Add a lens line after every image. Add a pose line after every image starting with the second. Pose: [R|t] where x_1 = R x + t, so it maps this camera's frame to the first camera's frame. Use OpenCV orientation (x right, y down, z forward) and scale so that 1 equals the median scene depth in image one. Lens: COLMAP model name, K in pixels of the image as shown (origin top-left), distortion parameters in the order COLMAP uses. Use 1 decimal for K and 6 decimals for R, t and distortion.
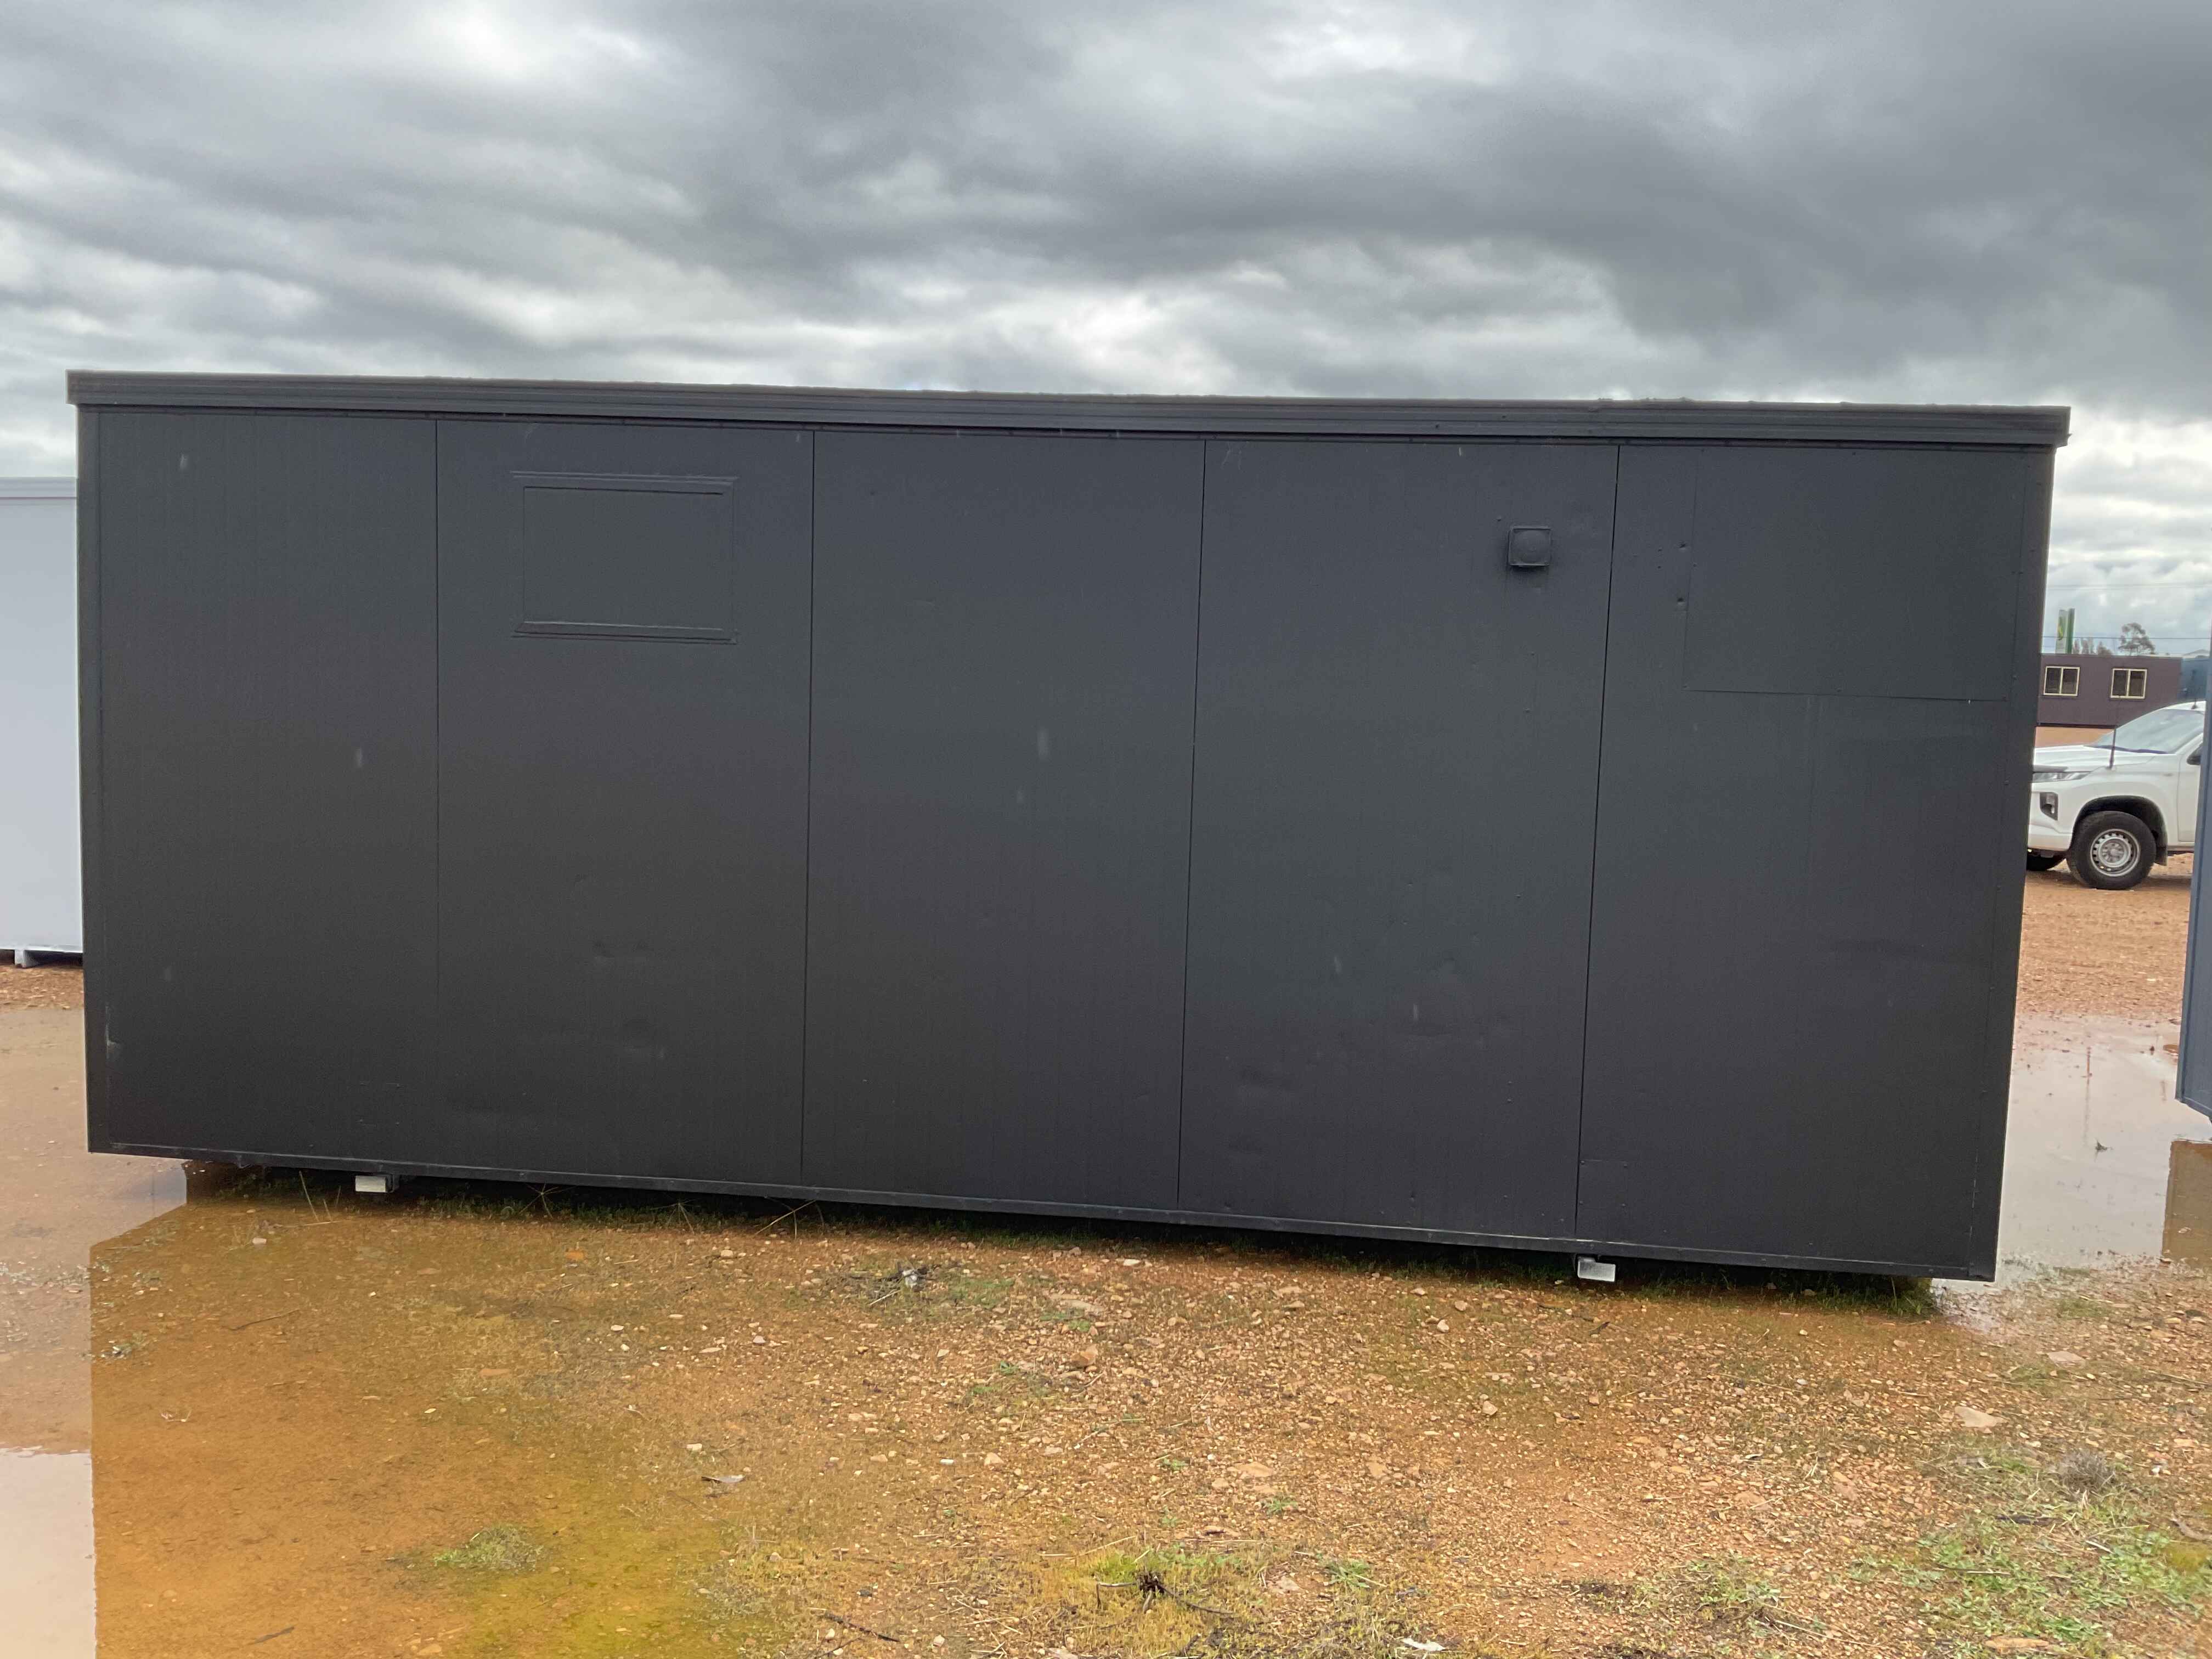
lens RADIAL K [[1784.2, 0, 1099.4], [0, 1784.2, 821.1], [0, 0, 1]] dist [0.093218, -0.177439]
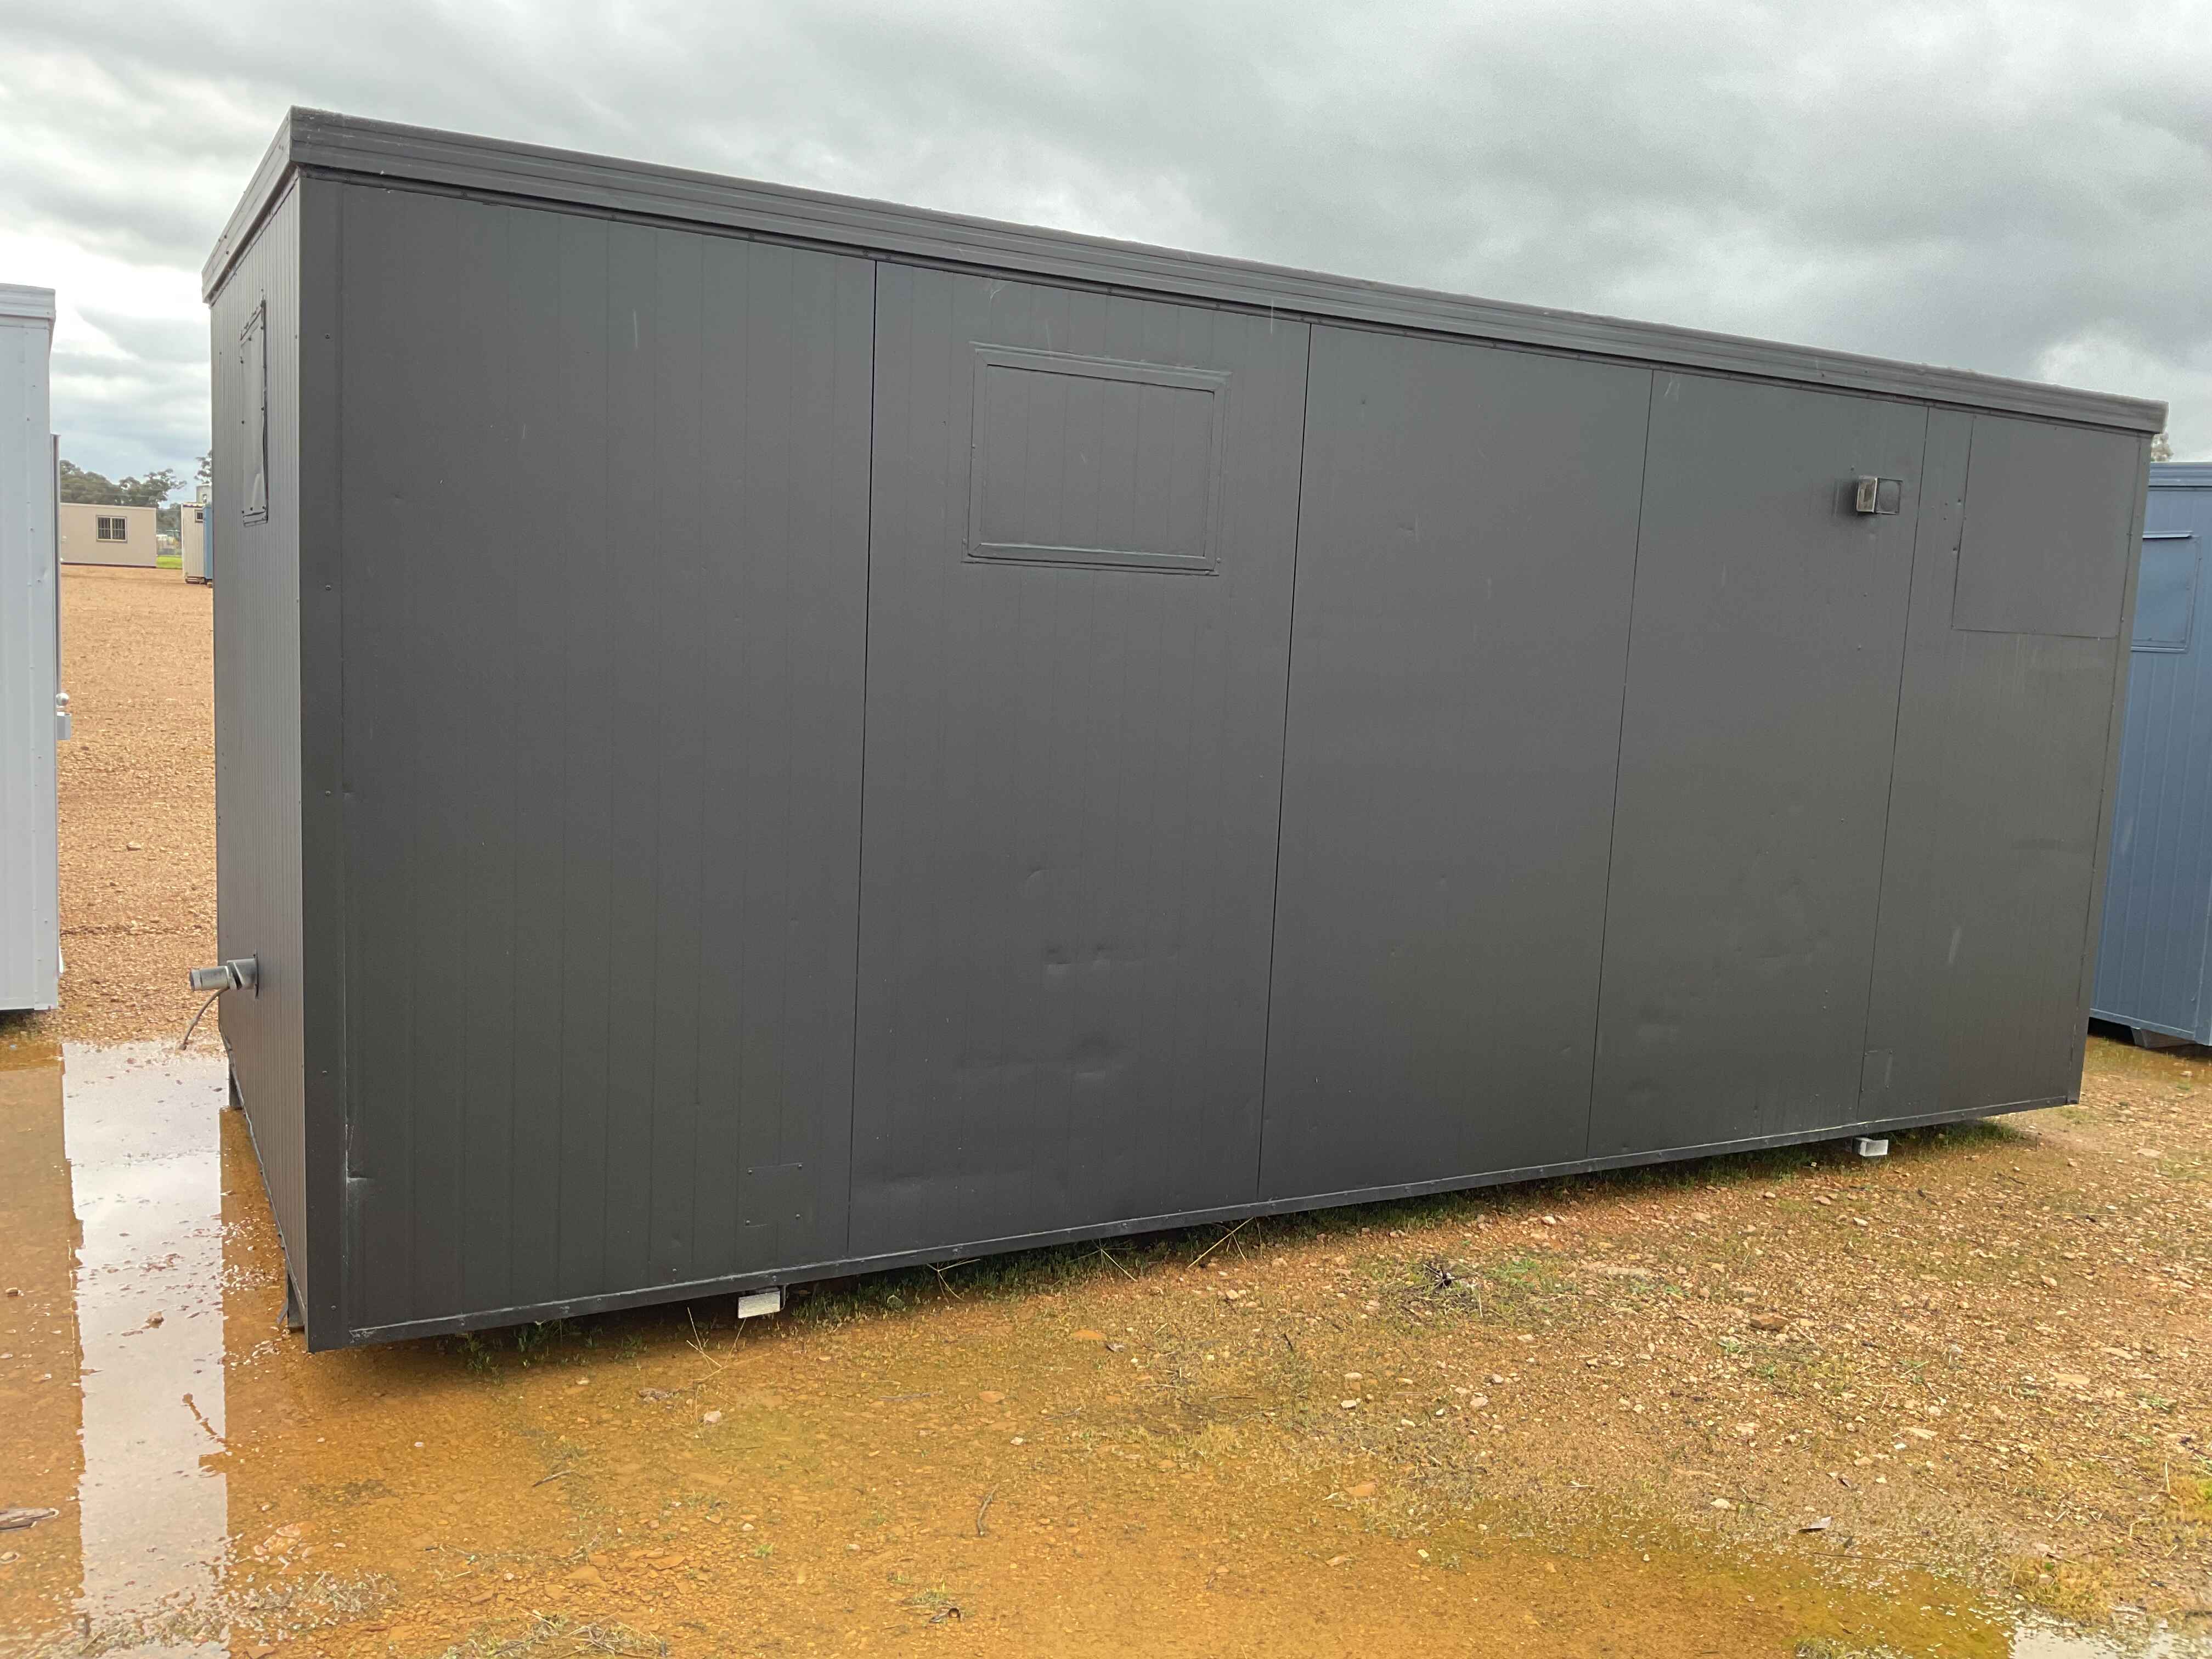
lens RADIAL K [[1784.2, 0, 1099.4], [0, 1784.2, 821.1], [0, 0, 1]] dist [0.093218, -0.177439]
pose [[0.828606, -0.063185, 0.556256, -0.729305], [0.028700, 0.997098, 0.070509, -0.046139], [-0.559097, -0.042460, 0.828015, 0.343966]]
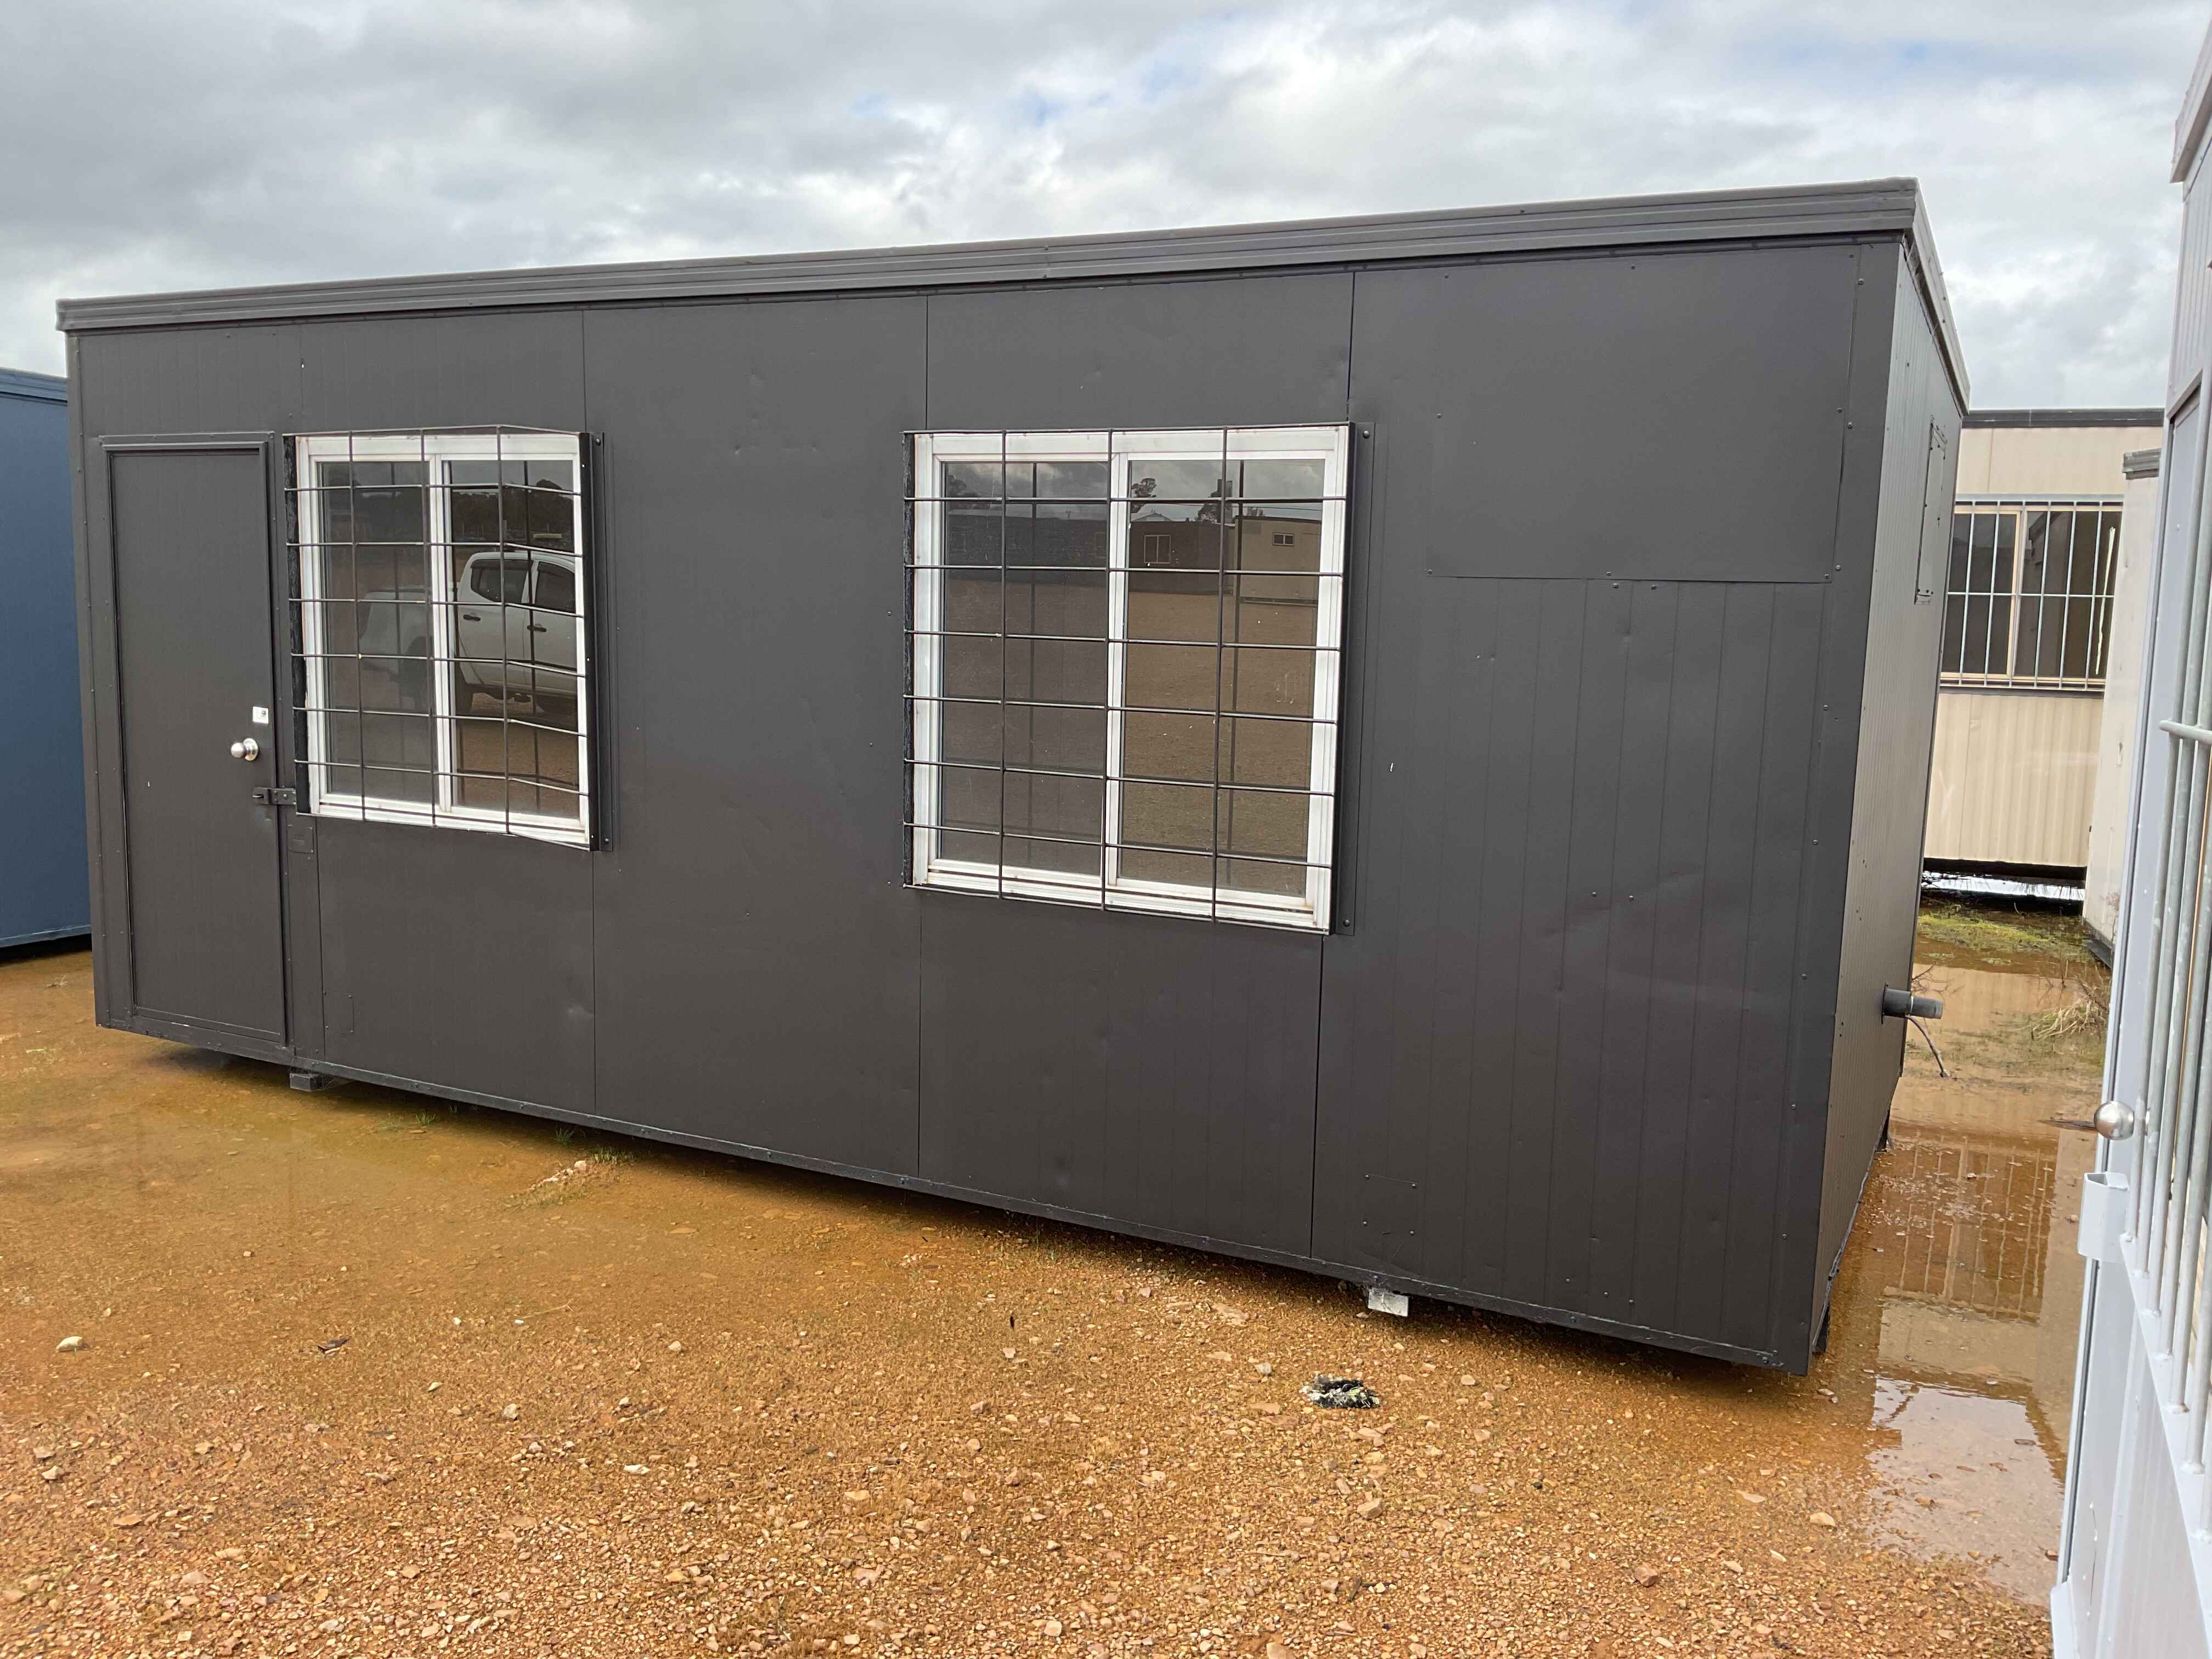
lens RADIAL K [[1784.2, 0, 1099.4], [0, 1784.2, 821.1], [0, 0, 1]] dist [0.093218, -0.177439]
pose [[0.940615, 0.034322, -0.337736, 0.415960], [-0.022589, 0.998999, 0.038611, 0.005188], [0.338723, -0.028689, 0.940449, 0.199968]]
